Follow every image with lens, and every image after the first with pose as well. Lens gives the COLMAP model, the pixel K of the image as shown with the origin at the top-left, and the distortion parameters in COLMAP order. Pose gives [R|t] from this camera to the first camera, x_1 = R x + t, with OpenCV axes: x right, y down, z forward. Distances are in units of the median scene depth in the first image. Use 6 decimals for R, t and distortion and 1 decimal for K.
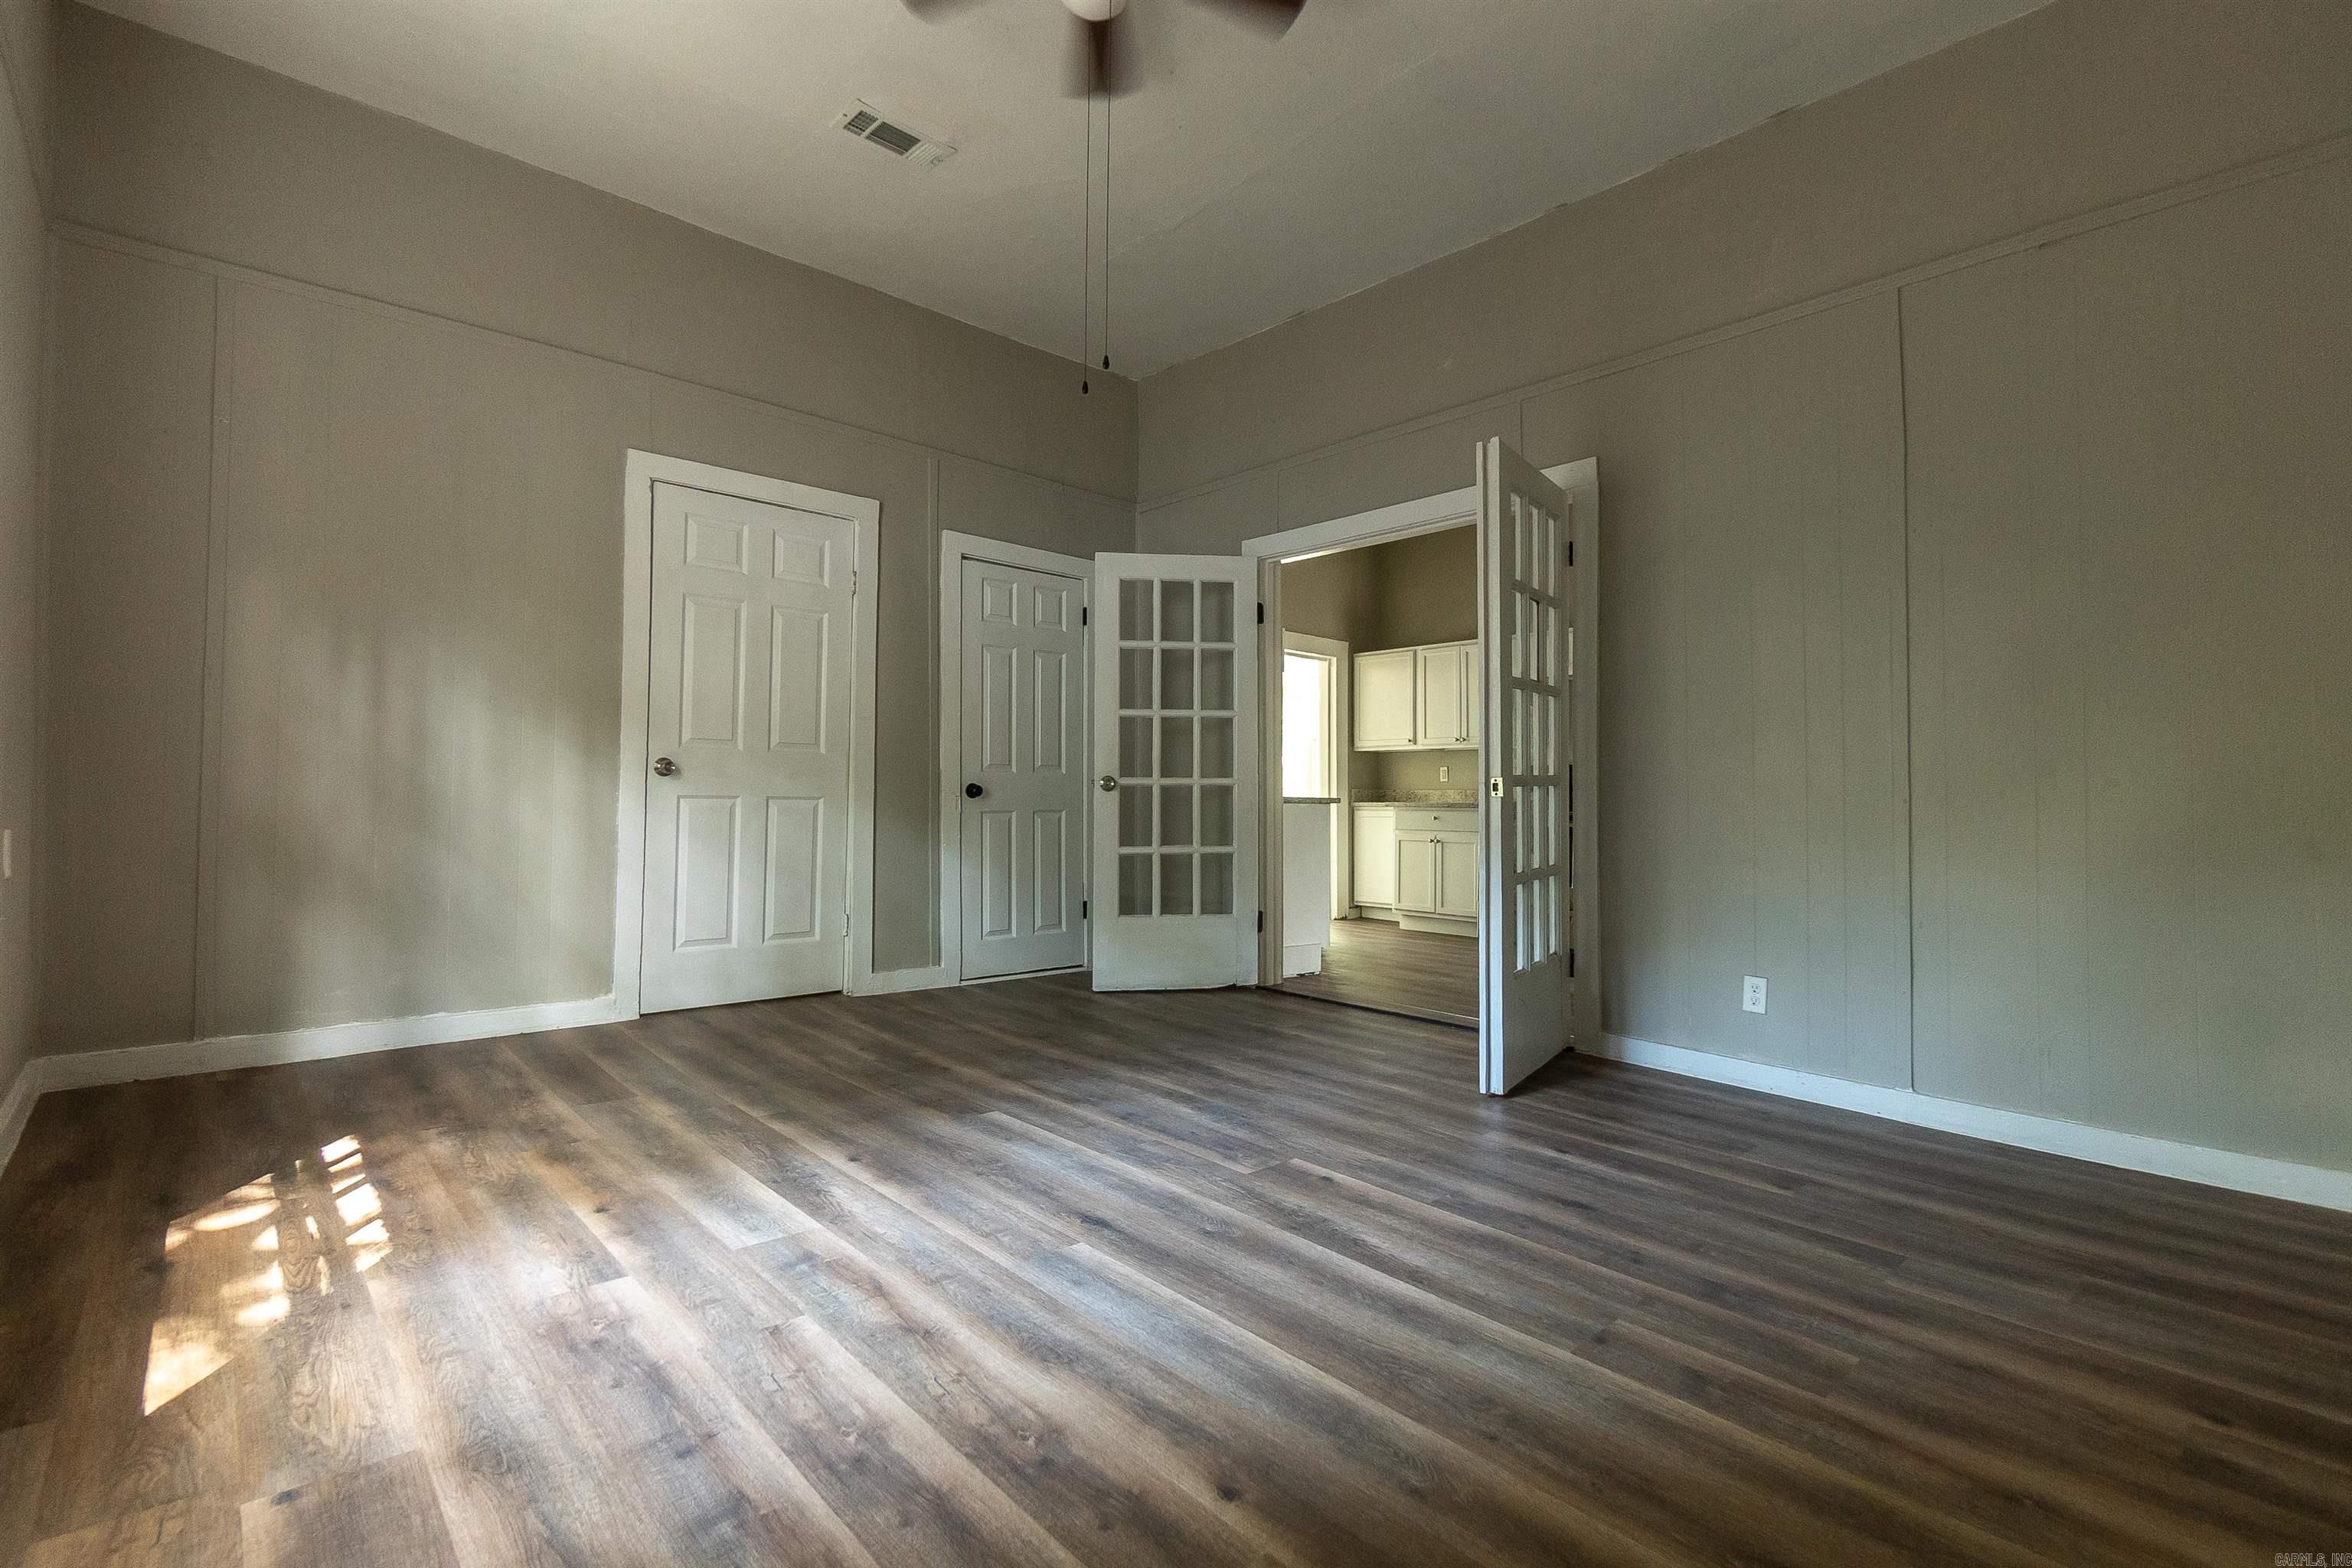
lens RADIAL K [[1041.5, 0, 1177.6], [0, 1041.5, 781.2], [0, 0, 1]] dist [-0.003720, -0.000087]
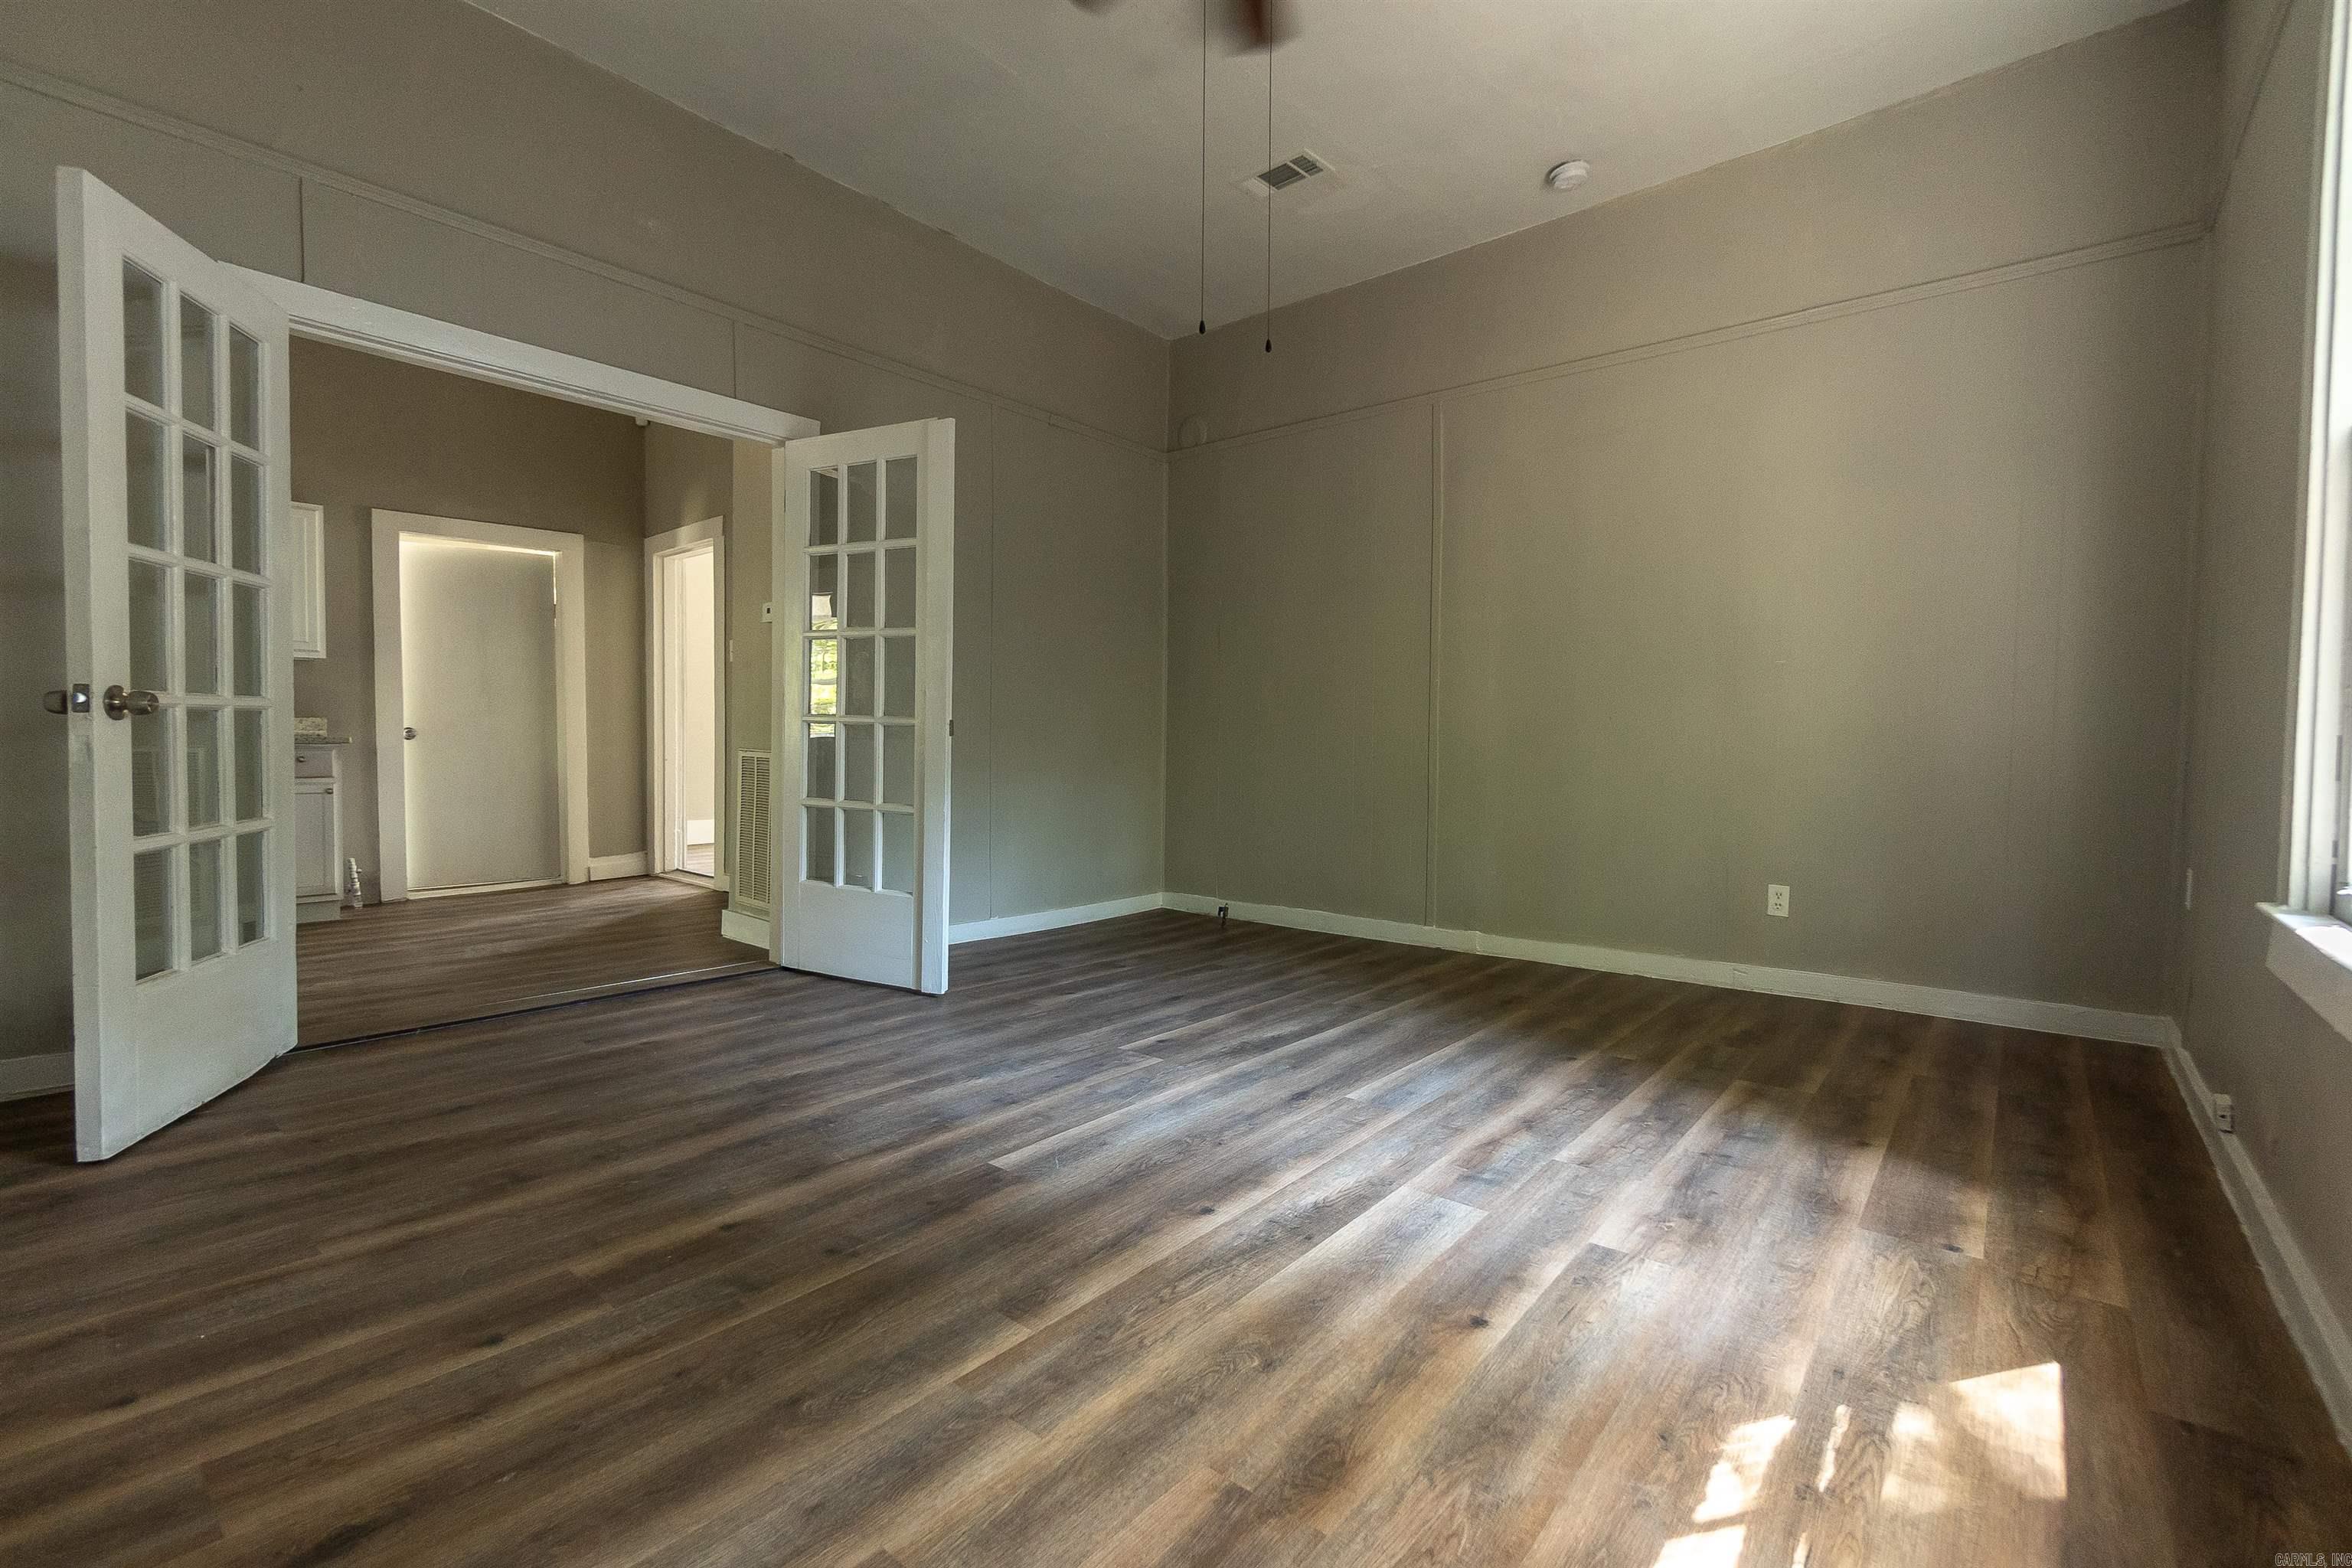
lens RADIAL K [[1041.5, 0, 1129.0], [0, 1041.5, 762.4], [0, 0, 1]] dist [-0.003720, -0.000087]
pose [[-0.103827, -0.035154, 0.993974, -1.373836], [-0.027076, 0.999105, 0.032507, 0.003534], [-0.994227, -0.023538, -0.104686, 1.472573]]
